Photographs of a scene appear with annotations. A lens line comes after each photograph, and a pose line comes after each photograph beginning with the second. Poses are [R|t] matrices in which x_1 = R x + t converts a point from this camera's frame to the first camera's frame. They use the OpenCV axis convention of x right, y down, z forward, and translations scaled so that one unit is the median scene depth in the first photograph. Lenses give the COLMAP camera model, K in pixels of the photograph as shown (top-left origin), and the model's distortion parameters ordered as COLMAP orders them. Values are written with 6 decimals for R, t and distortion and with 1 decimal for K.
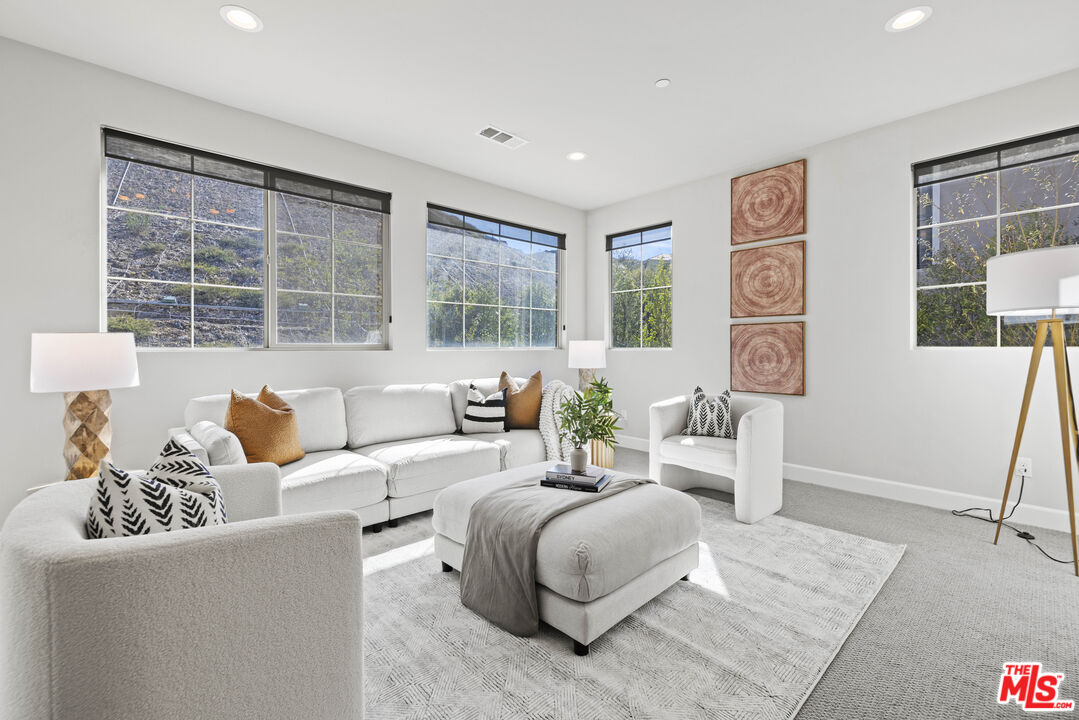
lens RADIAL K [[458.8, 0, 538.2], [0, 458.8, 346.2], [0, 0, 1]] dist [0.000466, -0.000066]
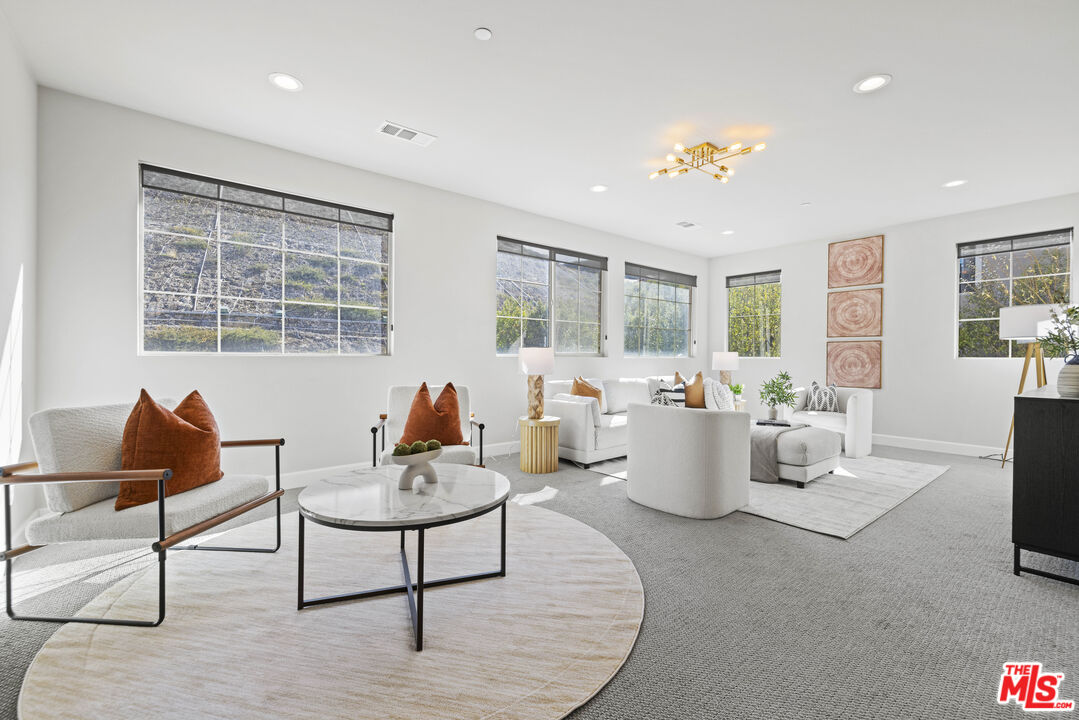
lens RADIAL K [[456.3, 0, 536.5], [0, 456.3, 358.4], [0, 0, 1]] dist [0.001067, 0.000698]
pose [[0.998024, 0.007329, -0.062400, -0.469581], [-0.006960, 0.999957, 0.006138, 0.004645], [0.062442, -0.005691, 0.998032, -0.589123]]
